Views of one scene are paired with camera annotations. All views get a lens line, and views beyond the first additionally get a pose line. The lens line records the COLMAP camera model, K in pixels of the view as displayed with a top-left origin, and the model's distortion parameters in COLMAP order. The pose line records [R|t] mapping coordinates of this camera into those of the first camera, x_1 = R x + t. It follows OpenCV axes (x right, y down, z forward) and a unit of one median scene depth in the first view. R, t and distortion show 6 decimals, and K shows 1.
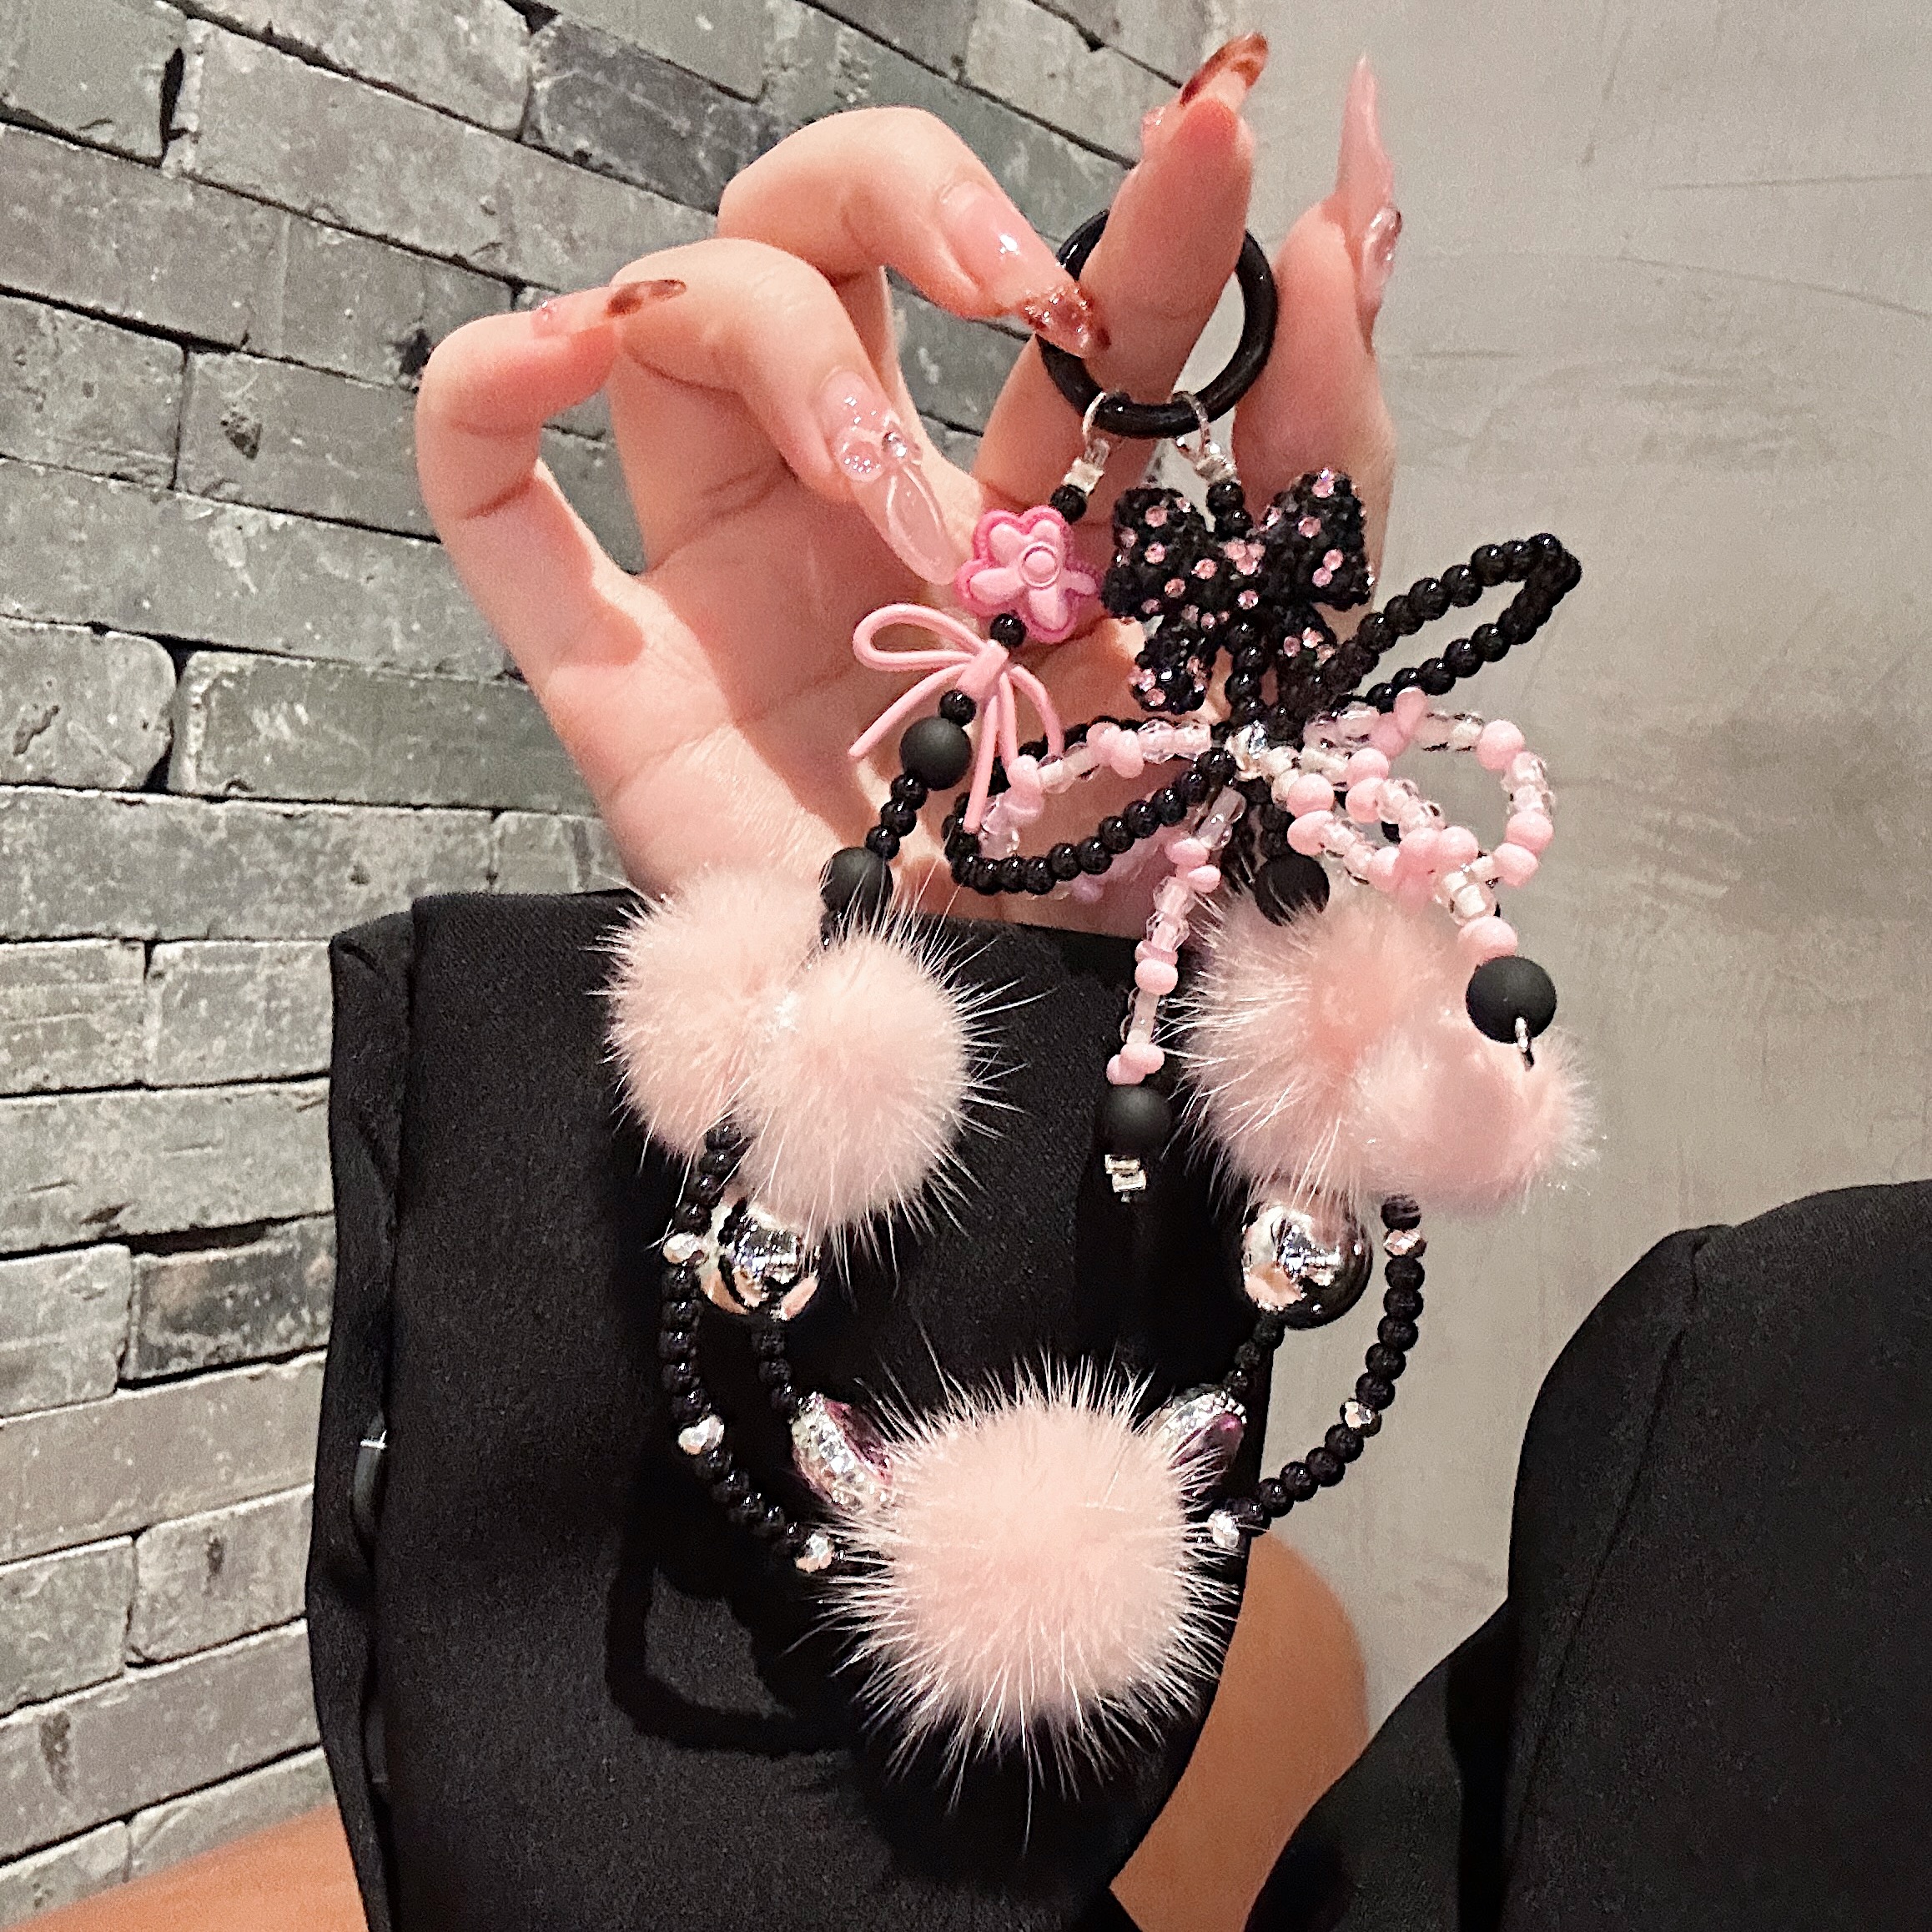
lens RADIAL K [[2335.2, 0, 978.3], [0, 2335.2, 955.0], [0, 0, 1]] dist [-0.010086, 0.000000]
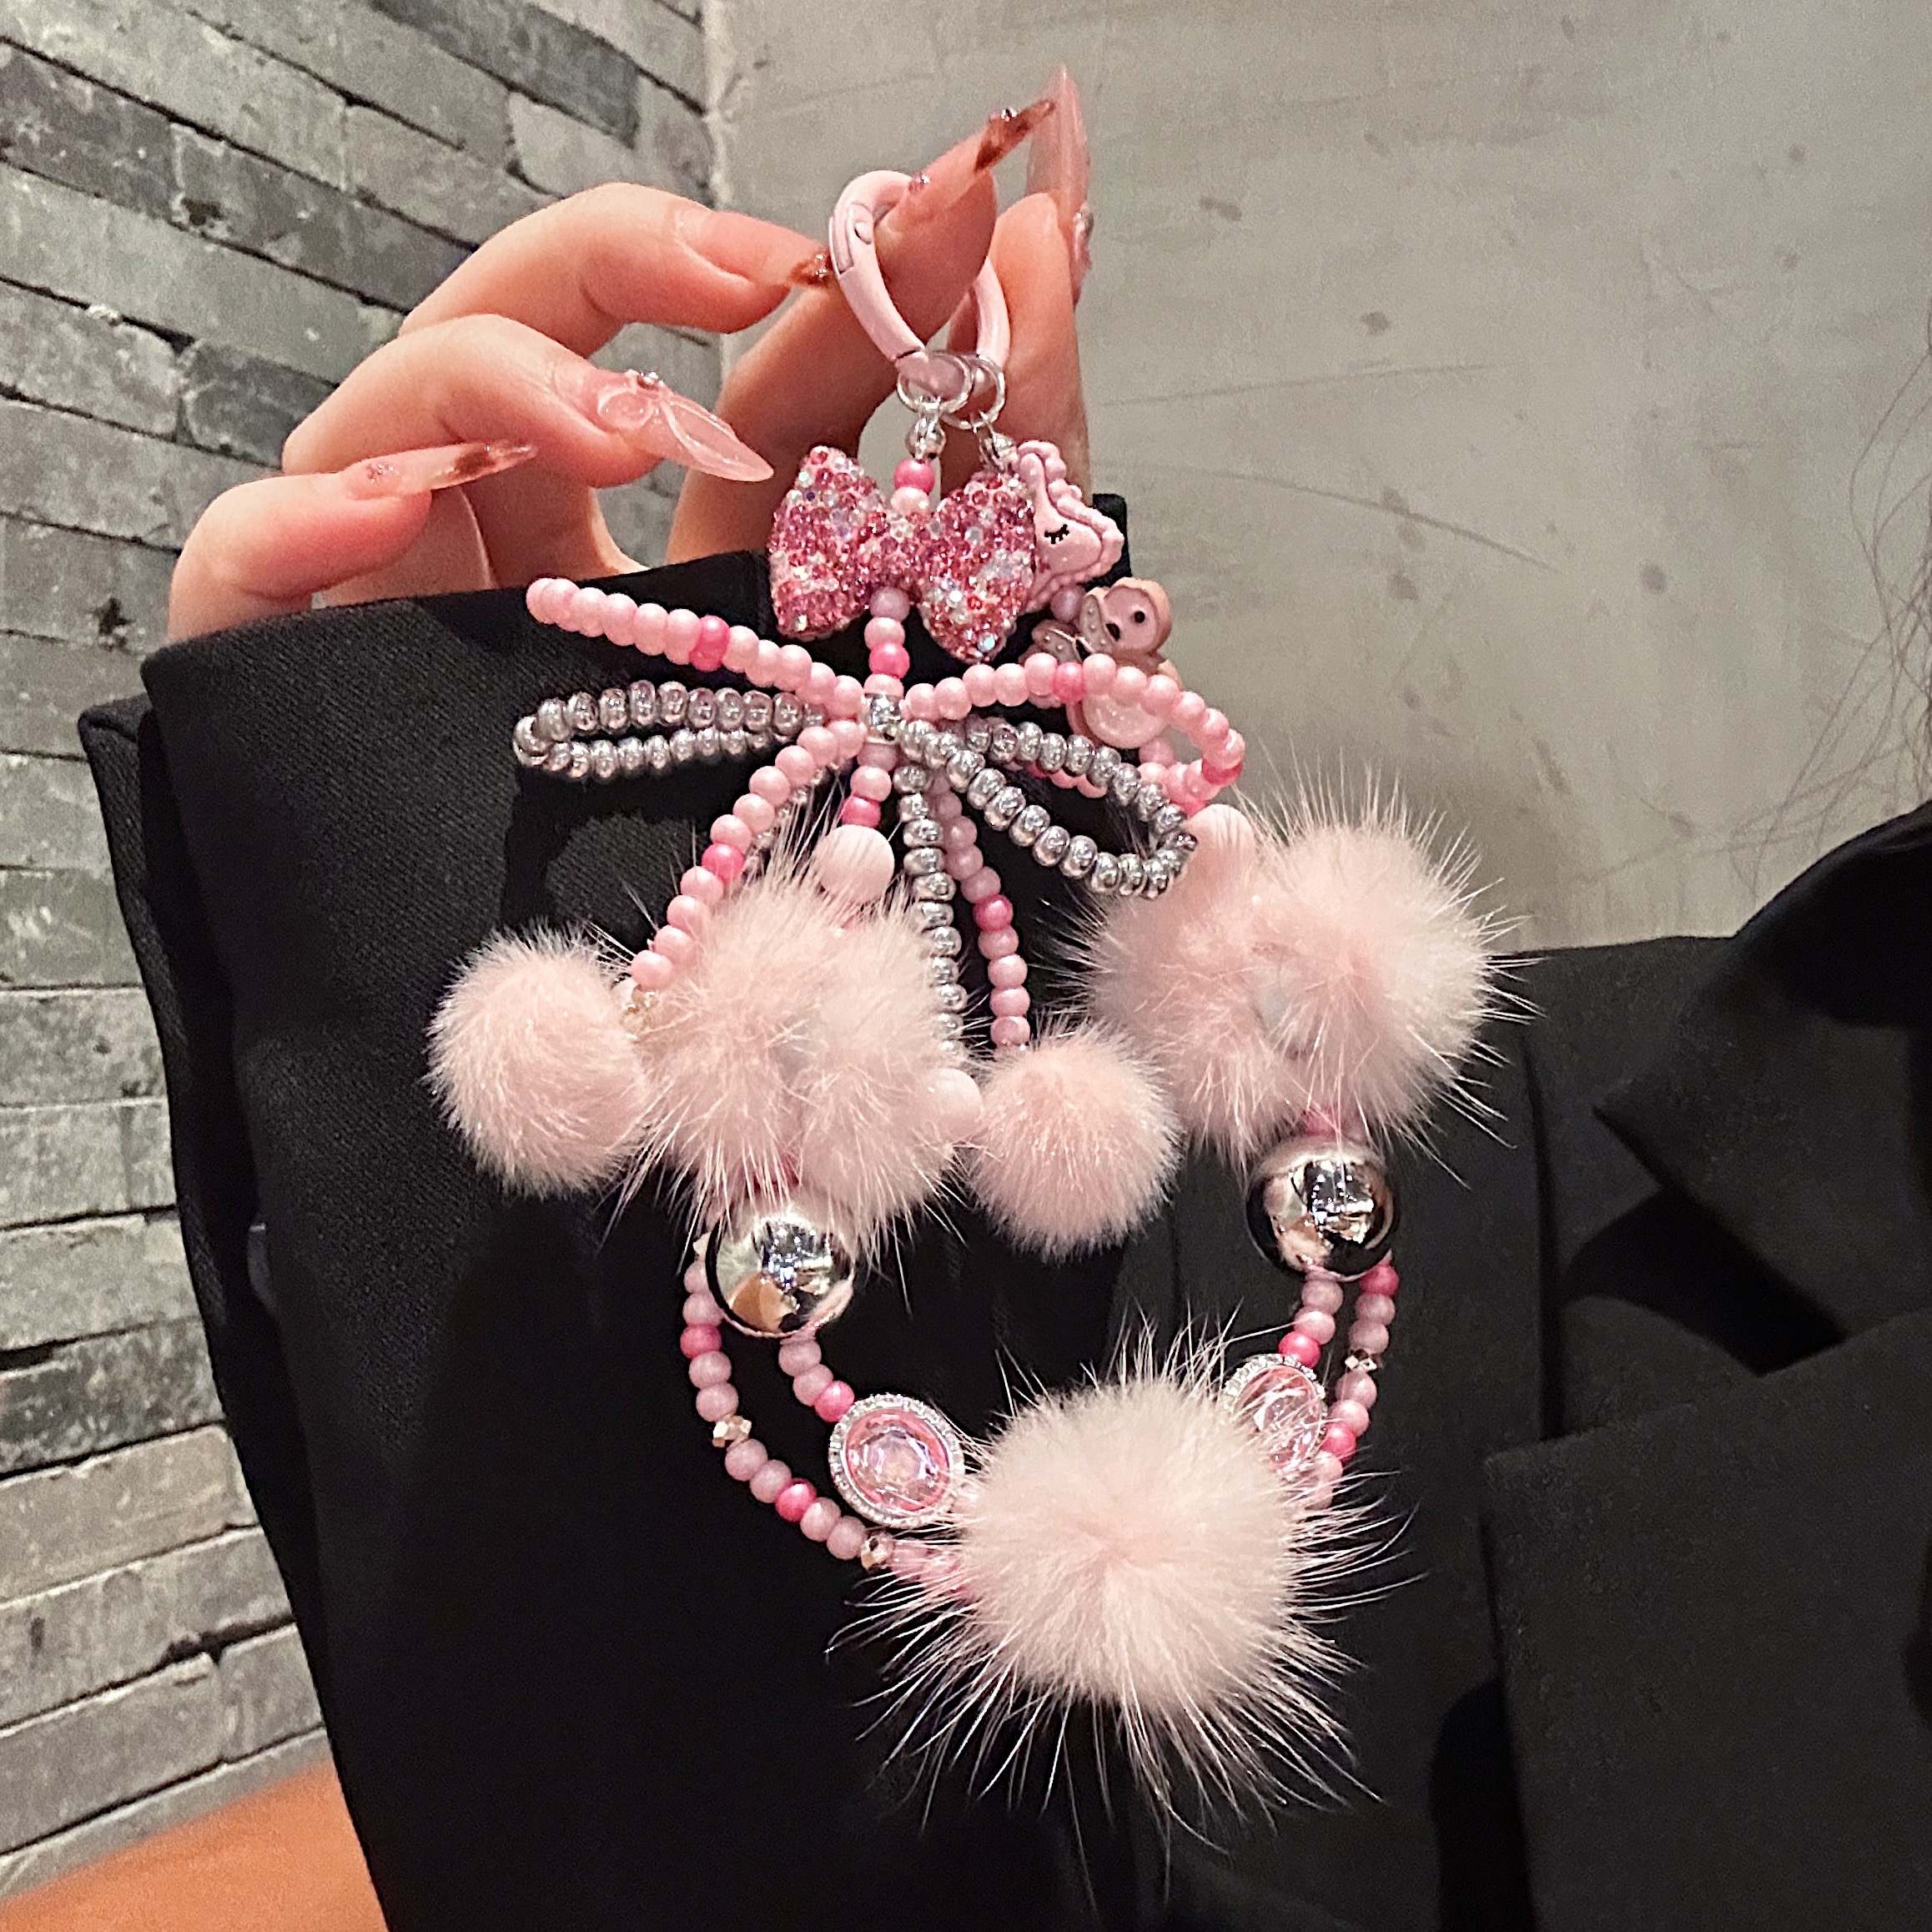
lens RADIAL K [[2335.2, 0, 951.5], [0, 2335.2, 976.2], [0, 0, 1]] dist [-0.010086, 0.000000]
pose [[0.981295, -0.116187, 0.153495, -0.015609], [0.127222, 0.989800, -0.064109, 0.064037], [-0.144481, 0.082438, 0.986068, -0.259137]]
